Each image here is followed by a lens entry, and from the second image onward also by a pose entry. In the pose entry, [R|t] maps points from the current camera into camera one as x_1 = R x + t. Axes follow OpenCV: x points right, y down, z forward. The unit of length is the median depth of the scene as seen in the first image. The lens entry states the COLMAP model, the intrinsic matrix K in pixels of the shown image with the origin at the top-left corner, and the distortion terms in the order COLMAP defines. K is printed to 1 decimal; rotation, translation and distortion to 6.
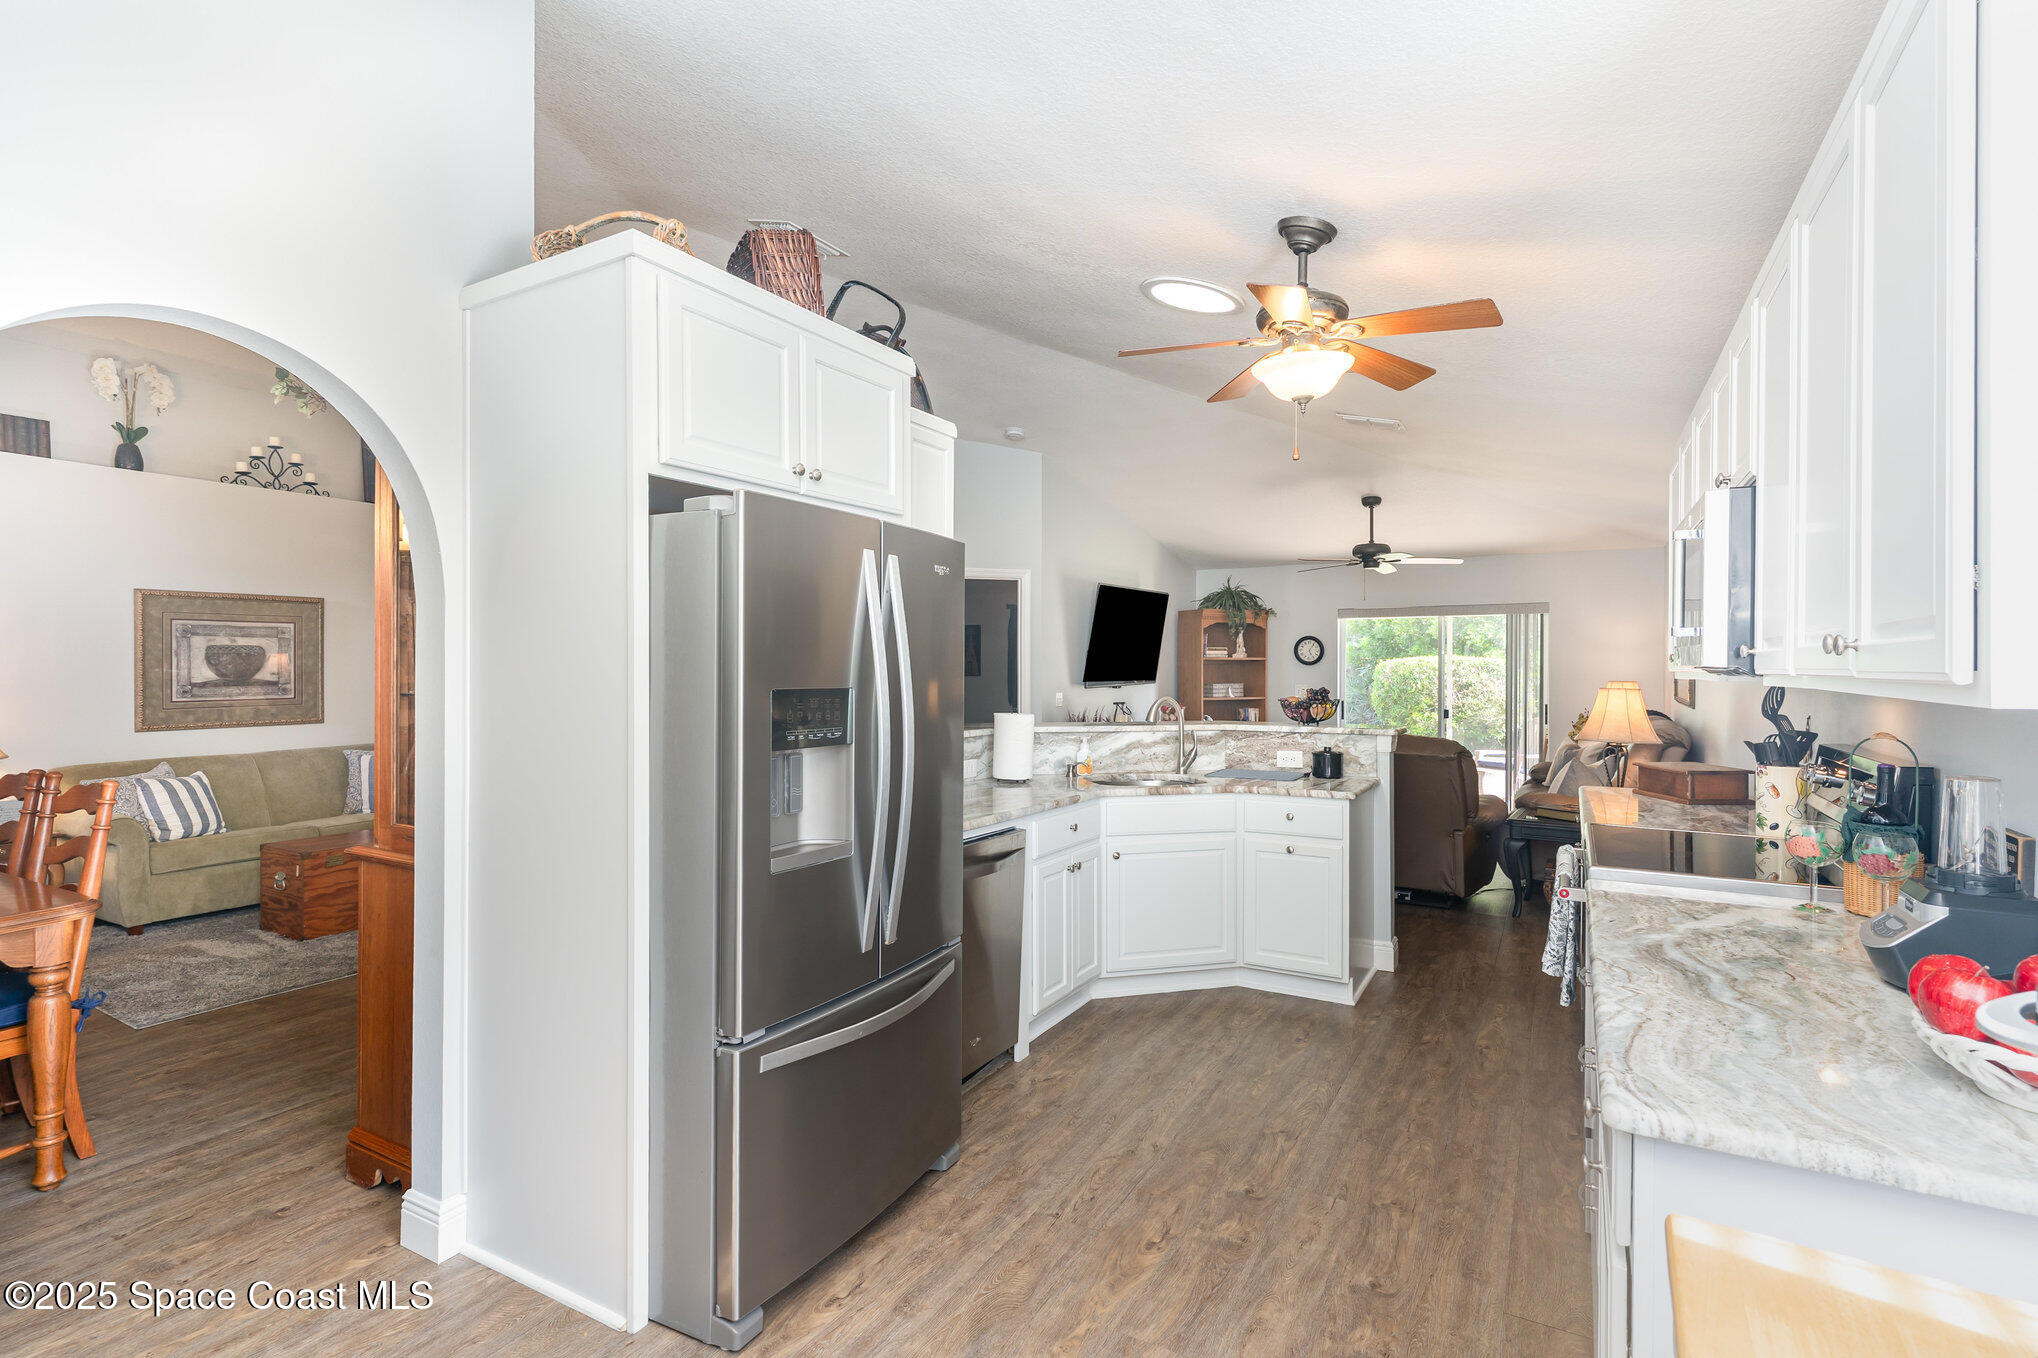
lens RADIAL K [[984.4, 0, 1025.5], [0, 984.4, 669.0], [0, 0, 1]] dist [0.002429, 0.000282]
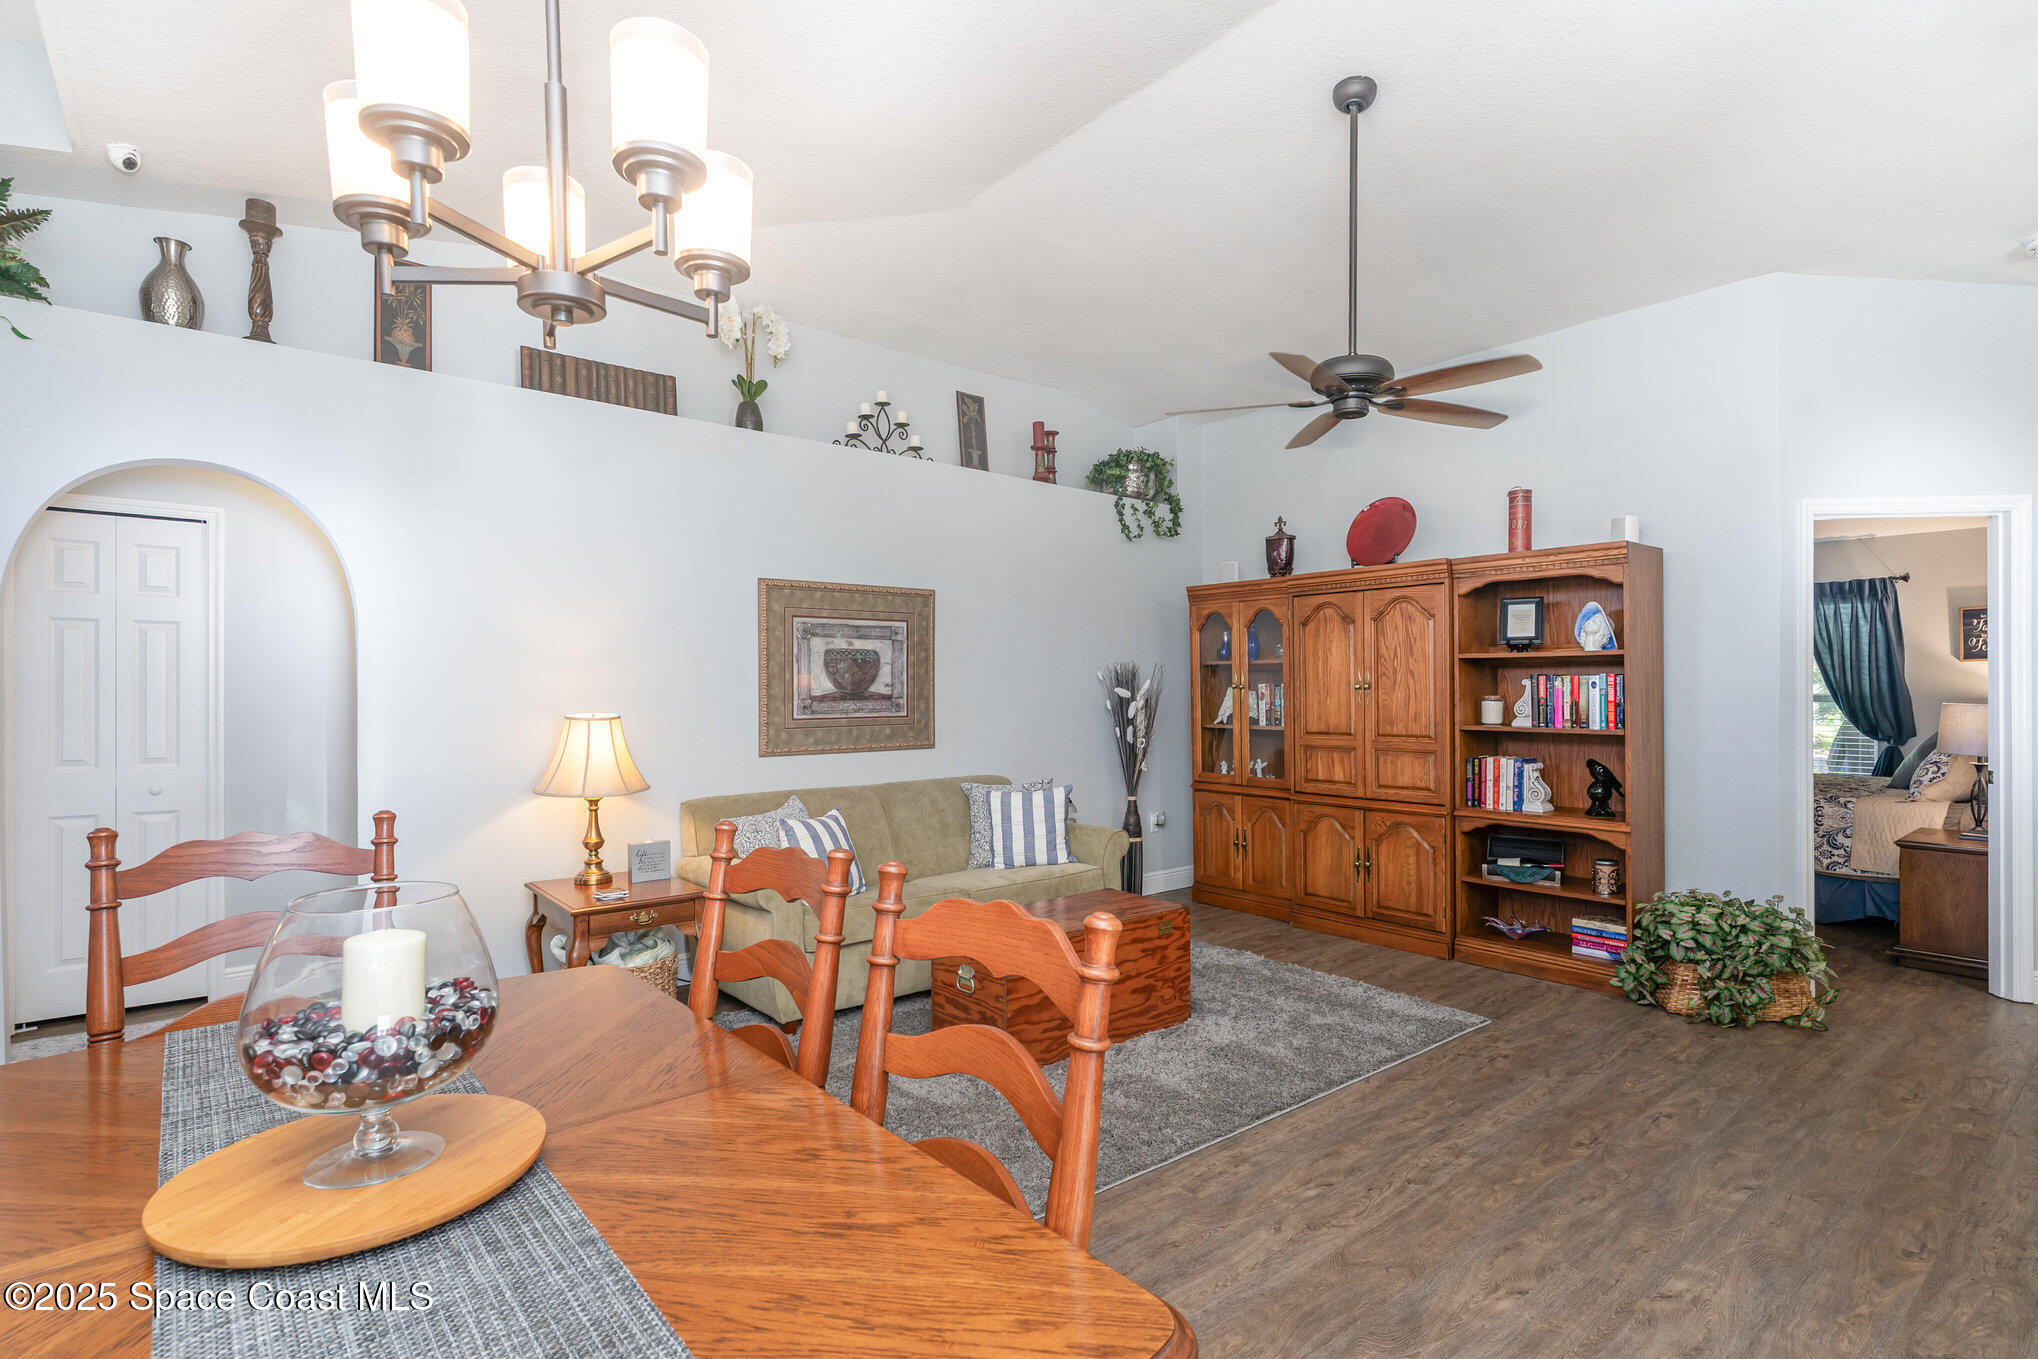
lens RADIAL K [[984.4, 0, 1017.9], [0, 984.4, 707.0], [0, 0, 1]] dist [0.002429, 0.000282]
pose [[0.929552, 0.001186, -0.368688, -0.393499], [0.002083, 0.999962, 0.008467, 0.016566], [0.368684, -0.008638, 0.929514, 0.318446]]
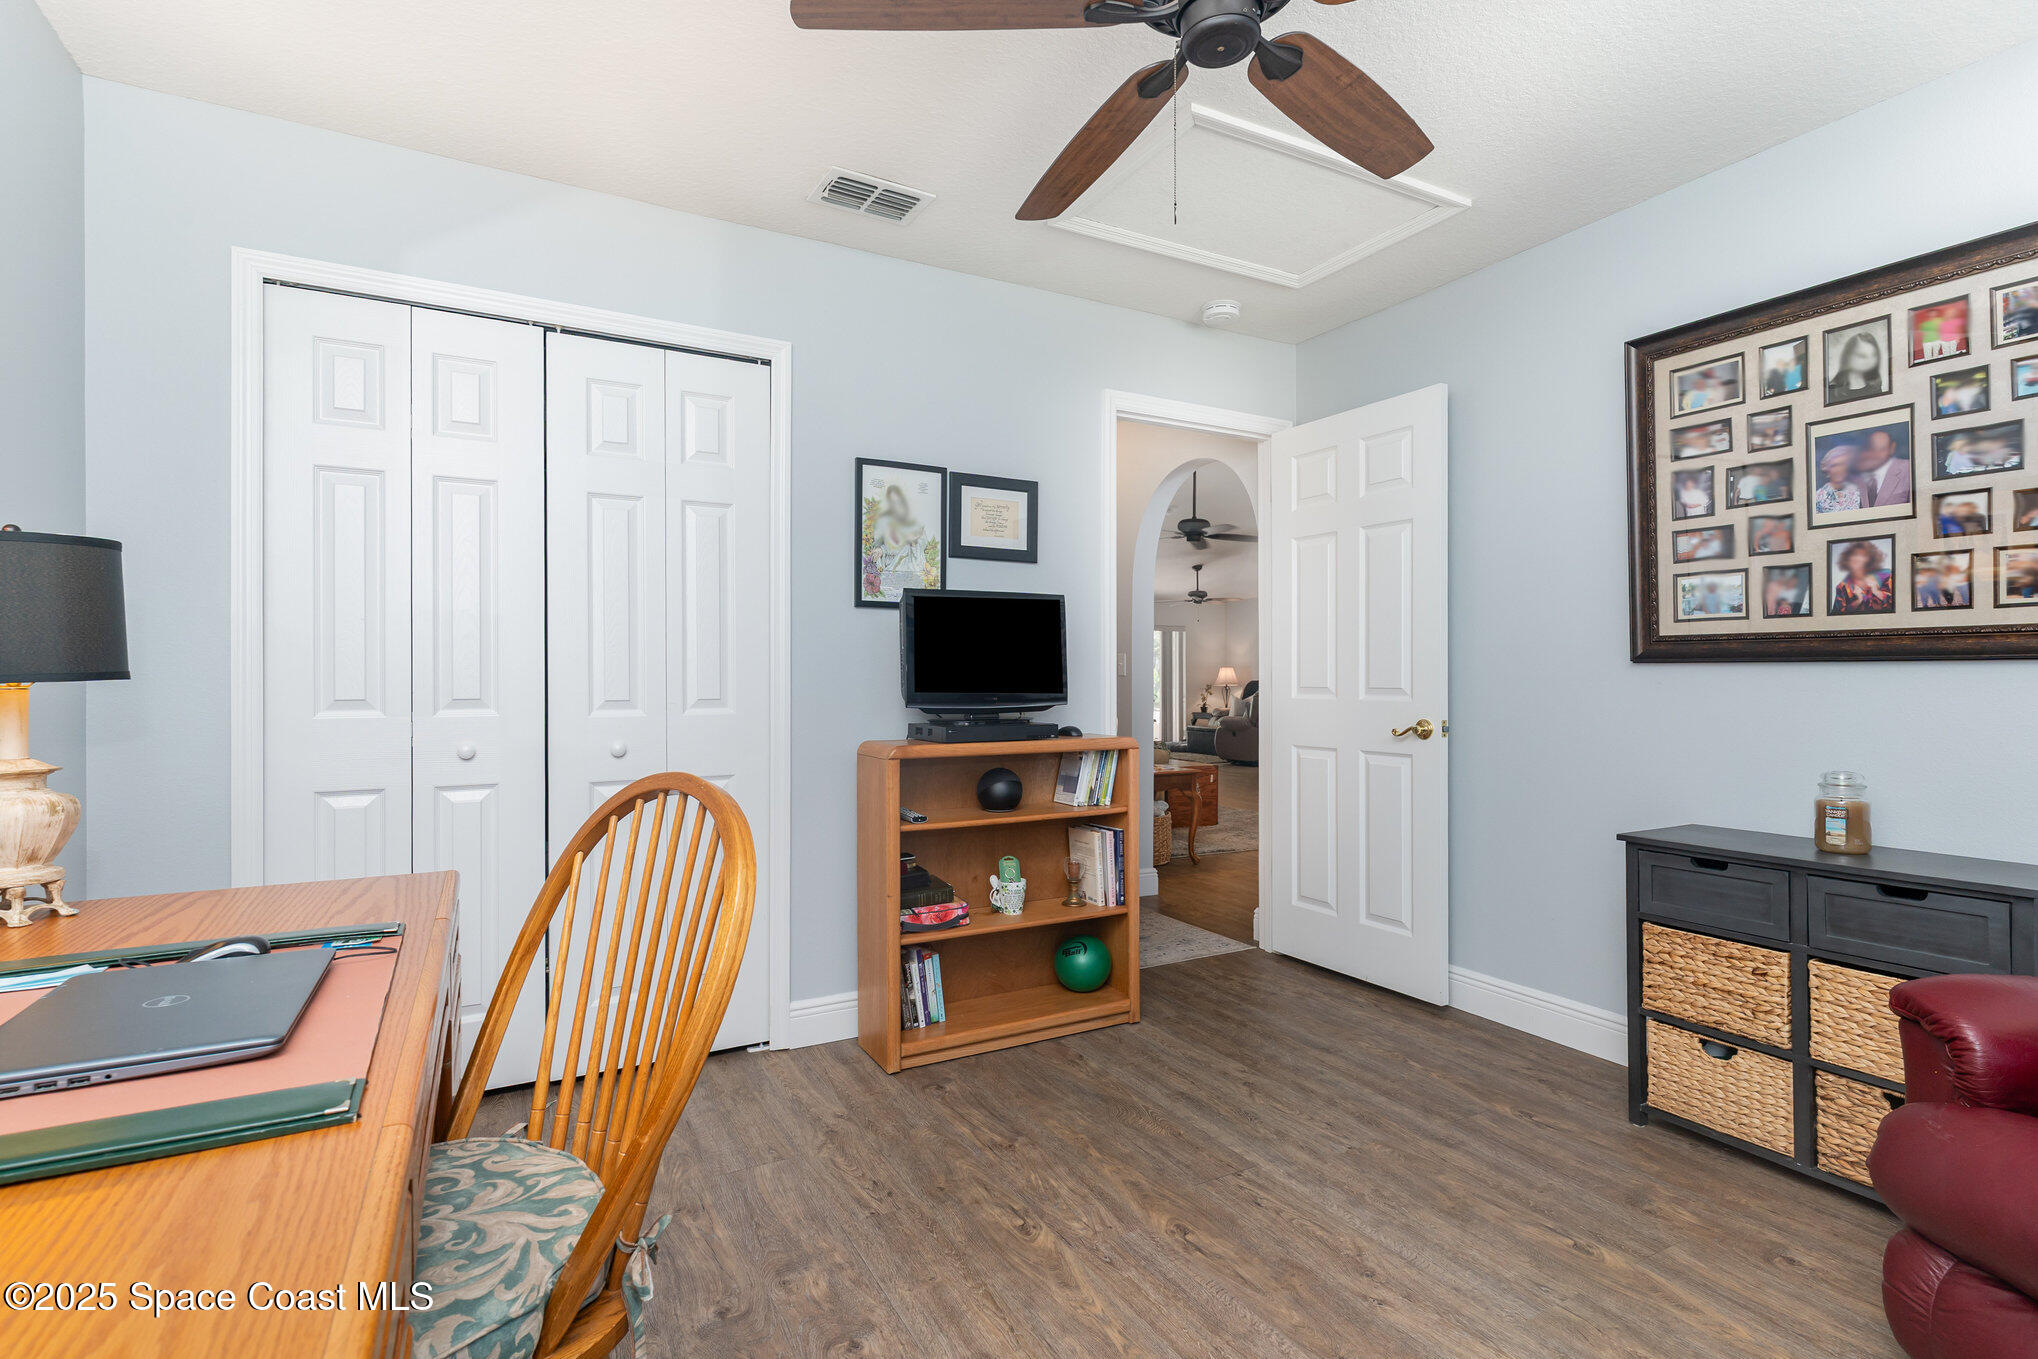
lens RADIAL K [[984.4, 0, 1025.1], [0, 984.4, 675.1], [0, 0, 1]] dist [0.002429, 0.000282]
pose [[0.542468, 0.000260, 0.840076, -1.758207], [0.004540, 0.999984, -0.003242, 0.044280], [-0.840064, 0.005573, 0.542459, 0.362582]]
